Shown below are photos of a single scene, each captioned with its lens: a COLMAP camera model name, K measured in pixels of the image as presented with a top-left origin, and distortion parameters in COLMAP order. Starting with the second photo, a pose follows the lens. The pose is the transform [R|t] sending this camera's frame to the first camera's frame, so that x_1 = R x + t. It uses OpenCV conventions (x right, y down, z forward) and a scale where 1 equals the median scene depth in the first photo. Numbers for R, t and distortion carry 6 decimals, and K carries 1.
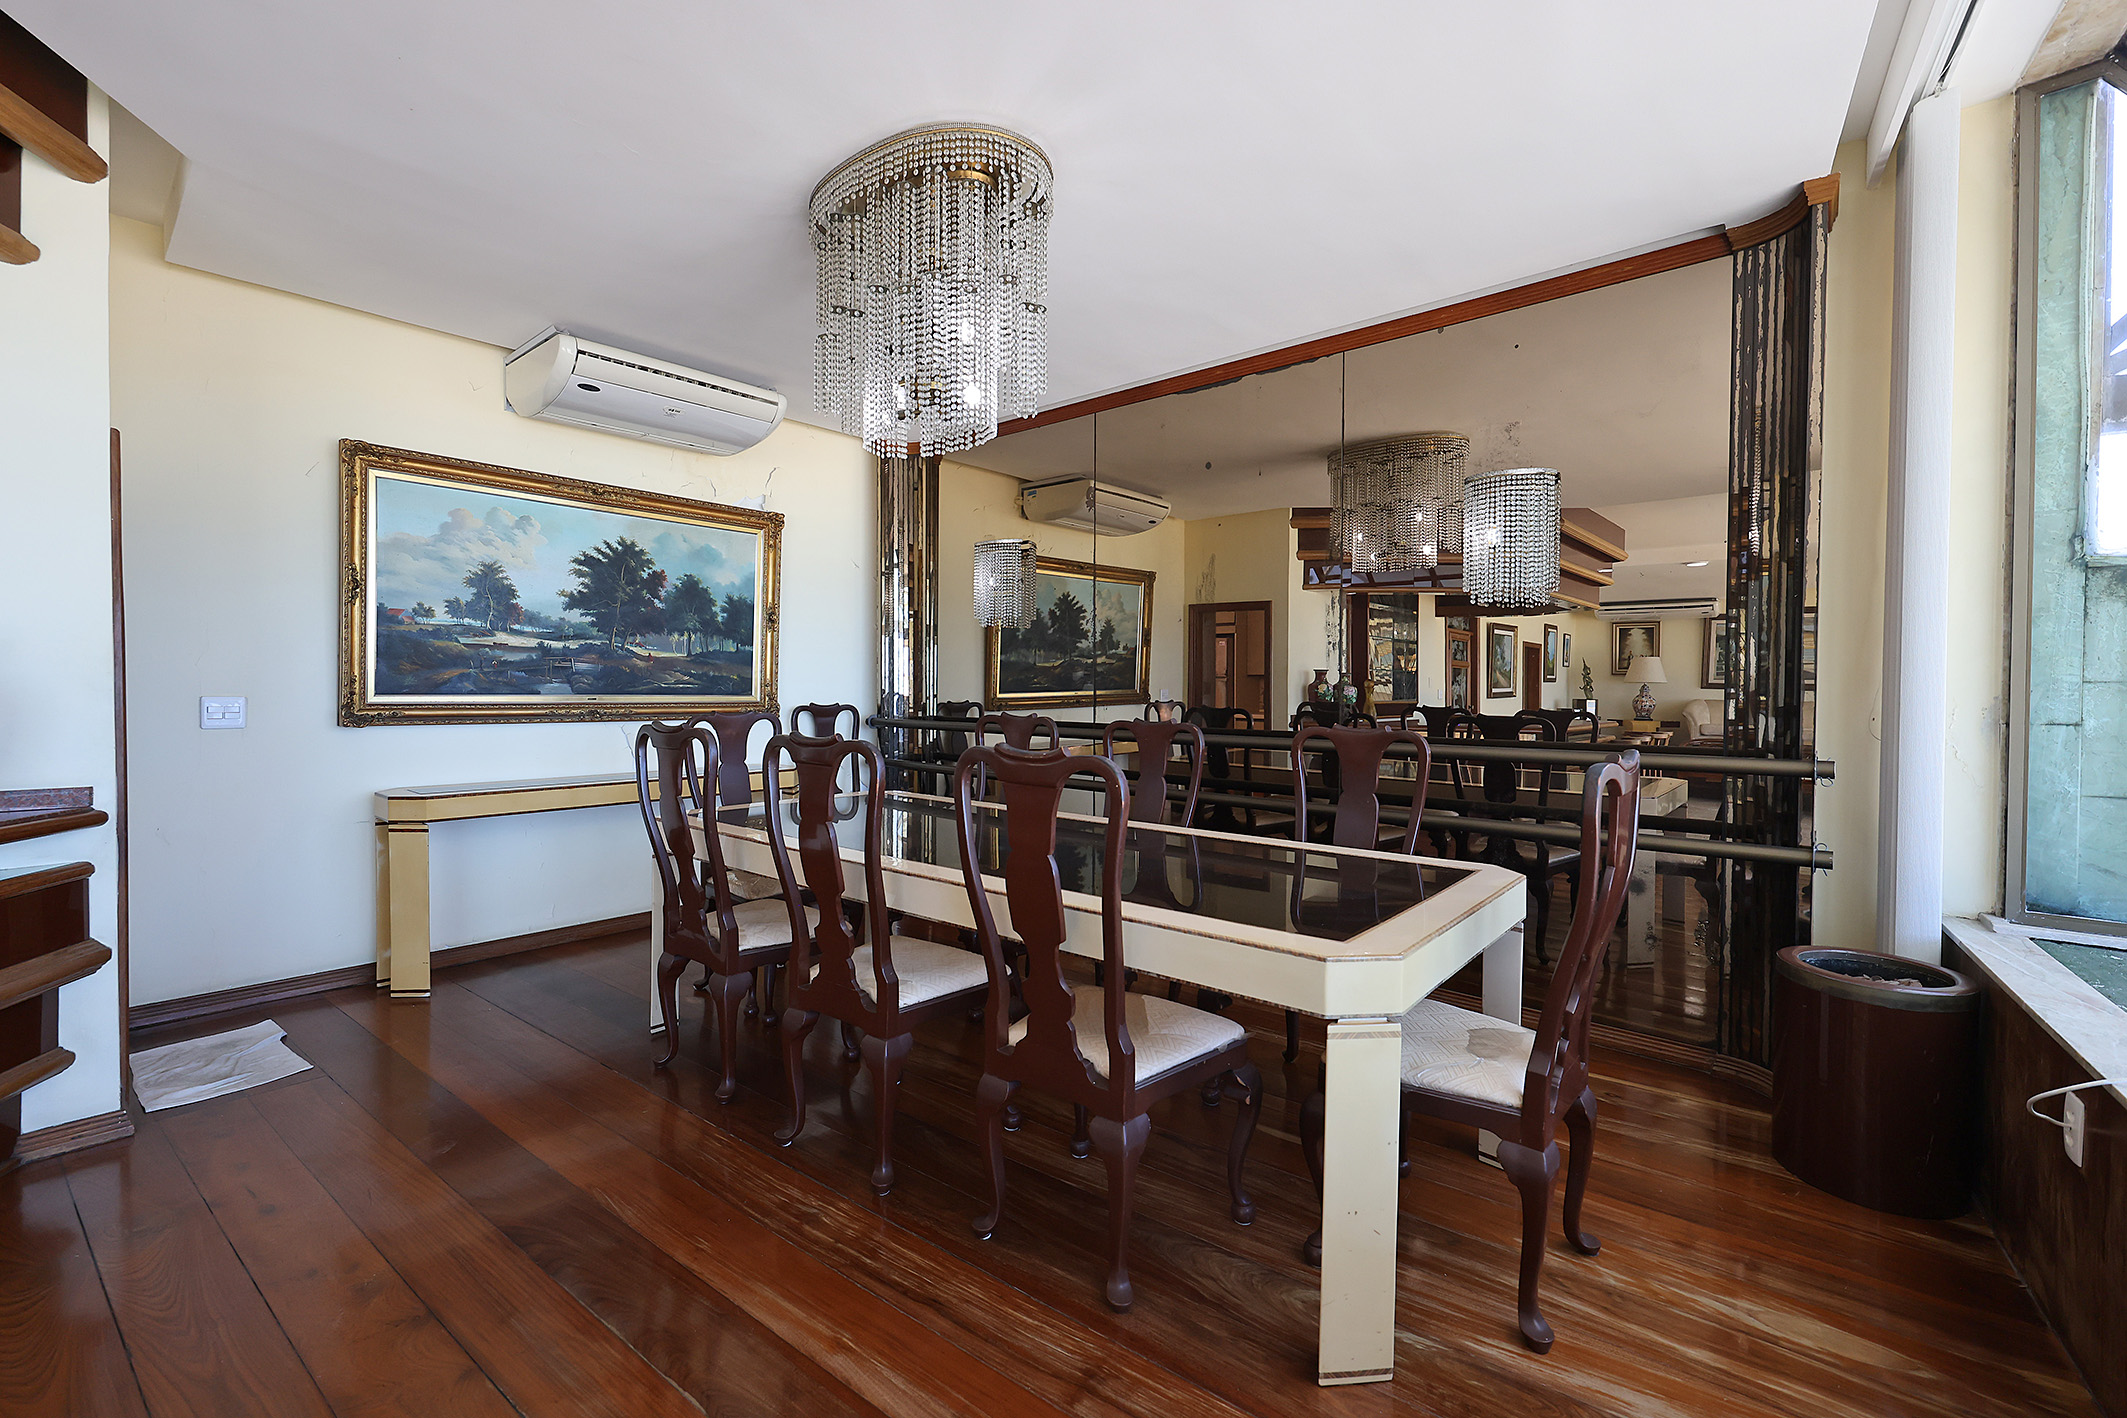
lens RADIAL K [[968.9, 0, 1019.3], [0, 968.9, 715.0], [0, 0, 1]] dist [-0.000794, -0.000287]
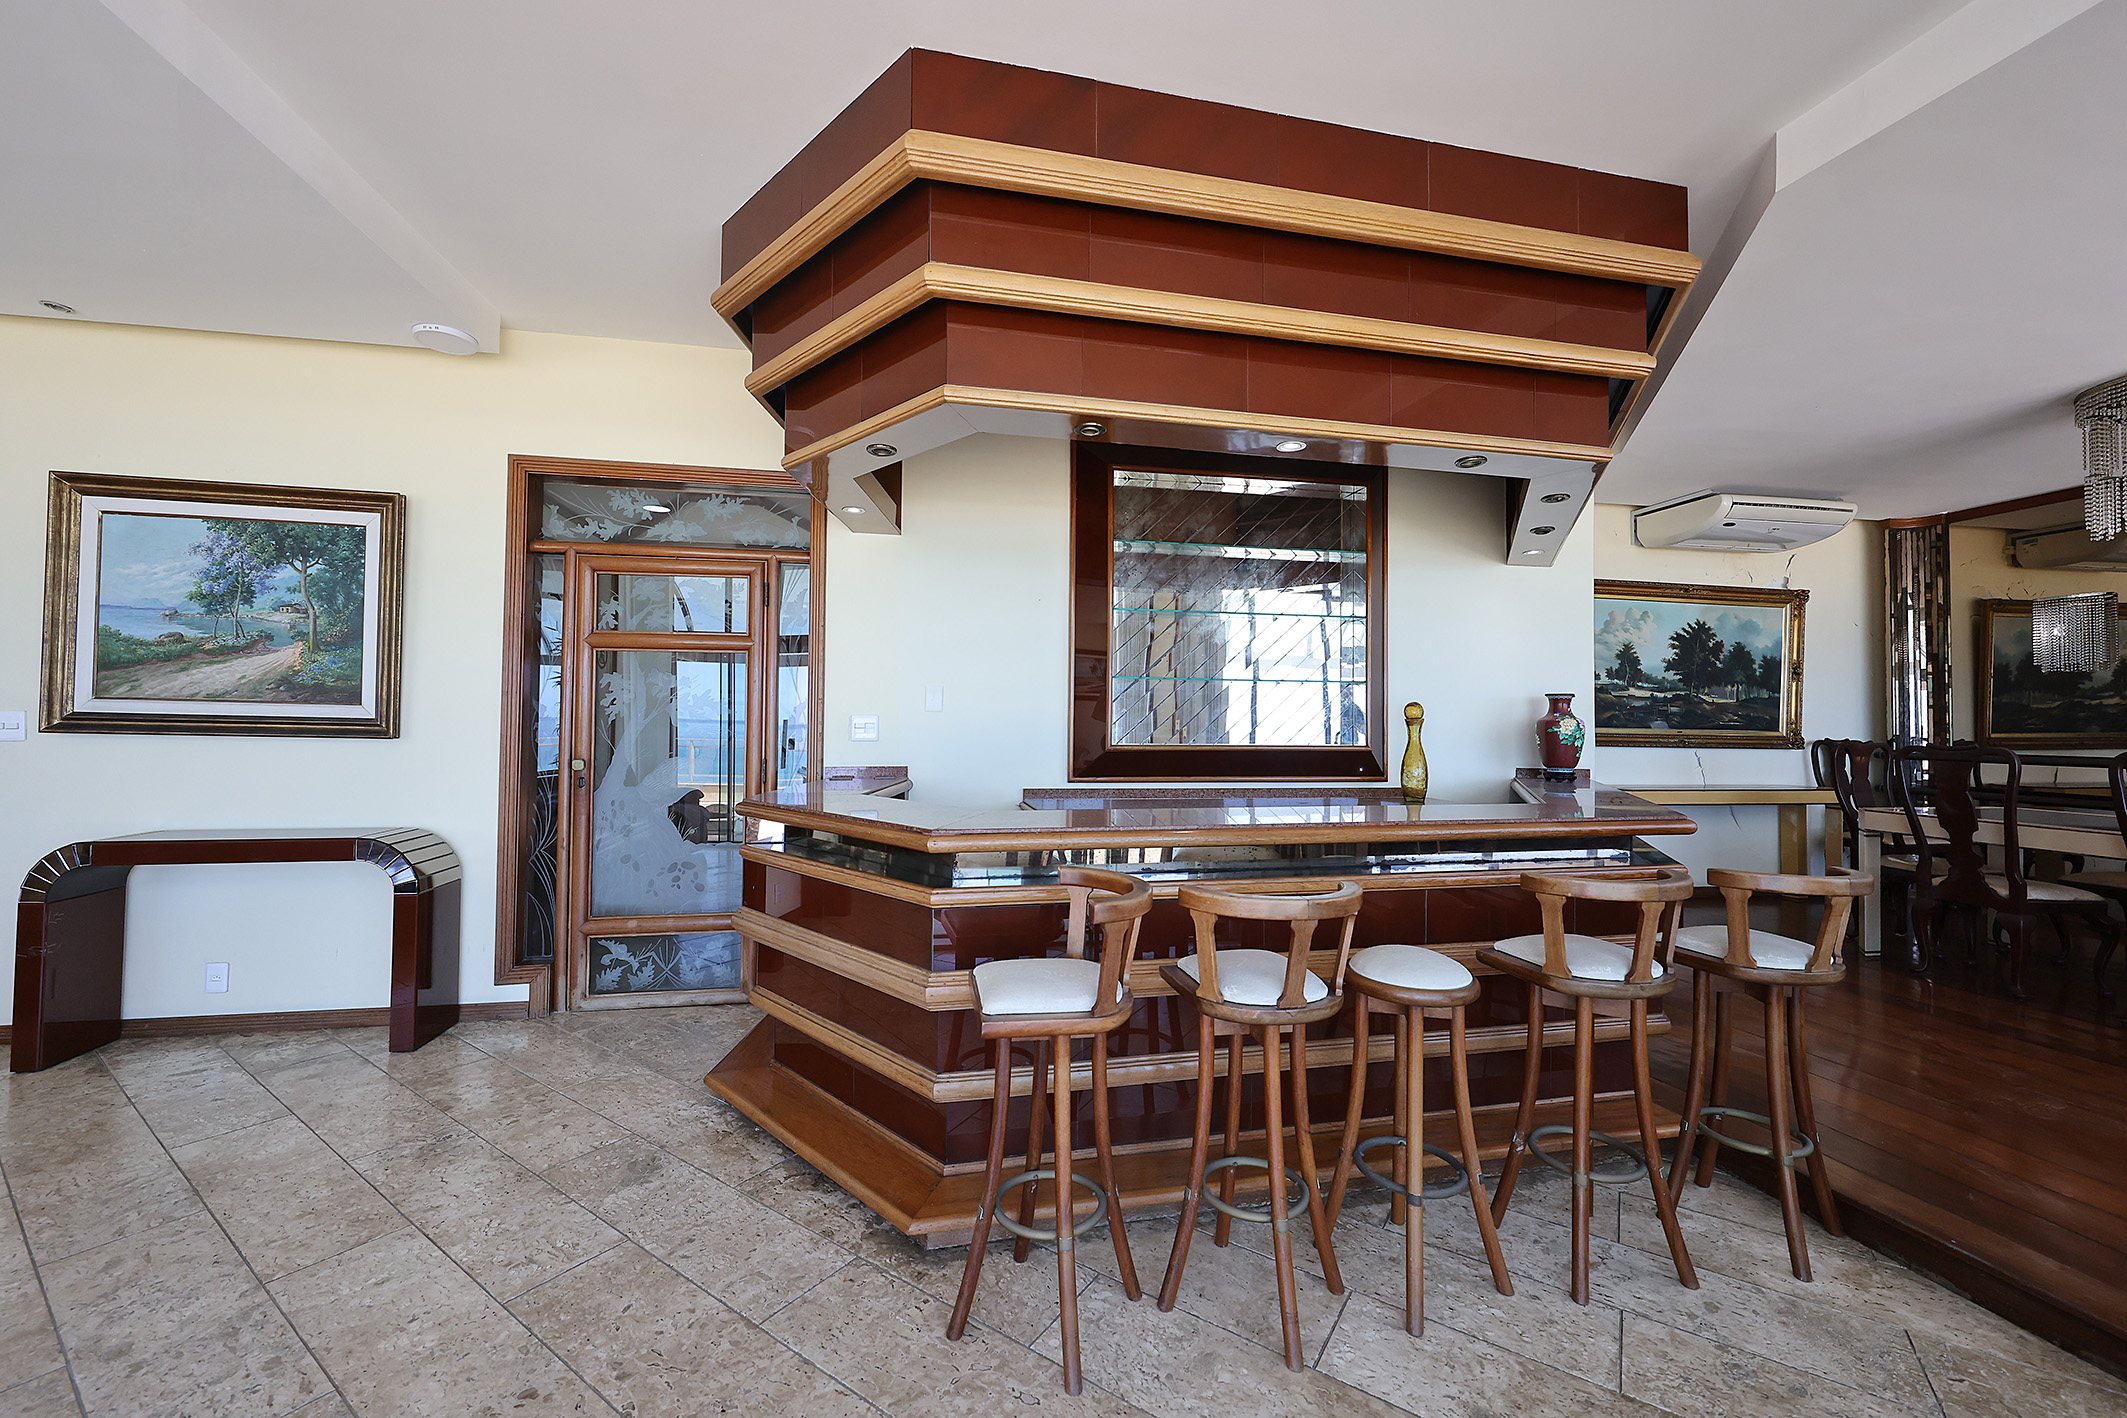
lens RADIAL K [[830.9, 0, 1072.9], [0, 830.9, 701.8], [0, 0, 1]] dist [-0.005574, 0.000310]
pose [[0.773521, -0.016376, -0.633559, -0.337021], [-0.023983, 0.998194, -0.055082, 0.026370], [0.633317, 0.057801, 0.771731, -0.500129]]
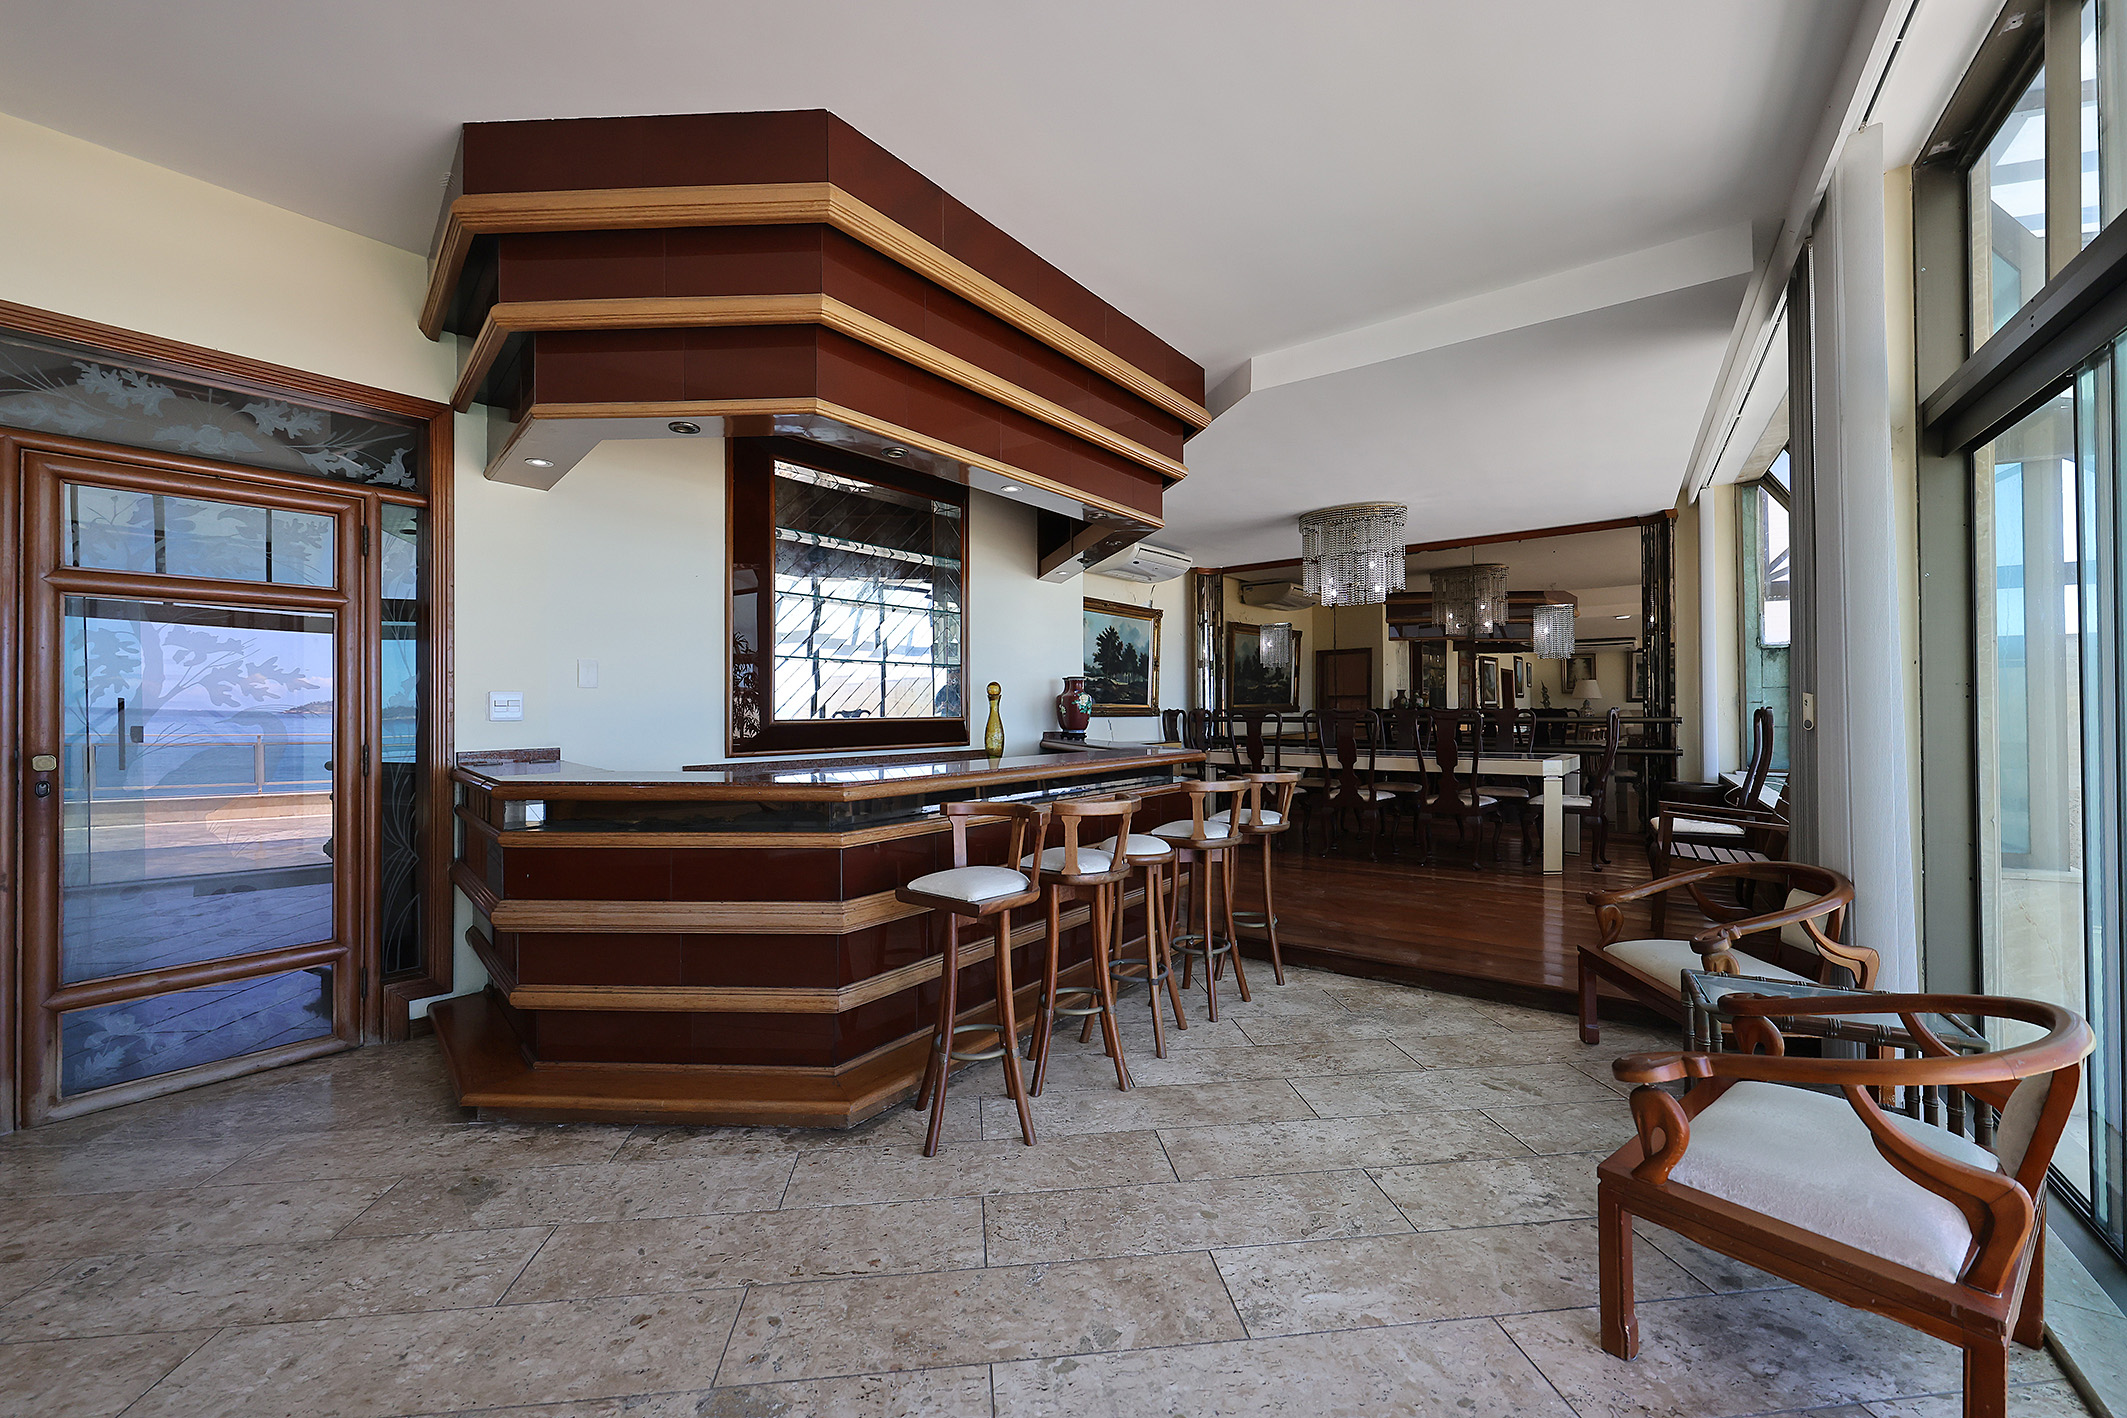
lens RADIAL K [[830.9, 0, 1084.3], [0, 830.9, 706.4], [0, 0, 1]] dist [-0.005574, 0.000310]
pose [[0.999303, -0.010589, 0.035806, -0.507724], [0.011768, 0.999390, -0.032871, 0.039397], [-0.035436, 0.033269, 0.998818, -0.696234]]
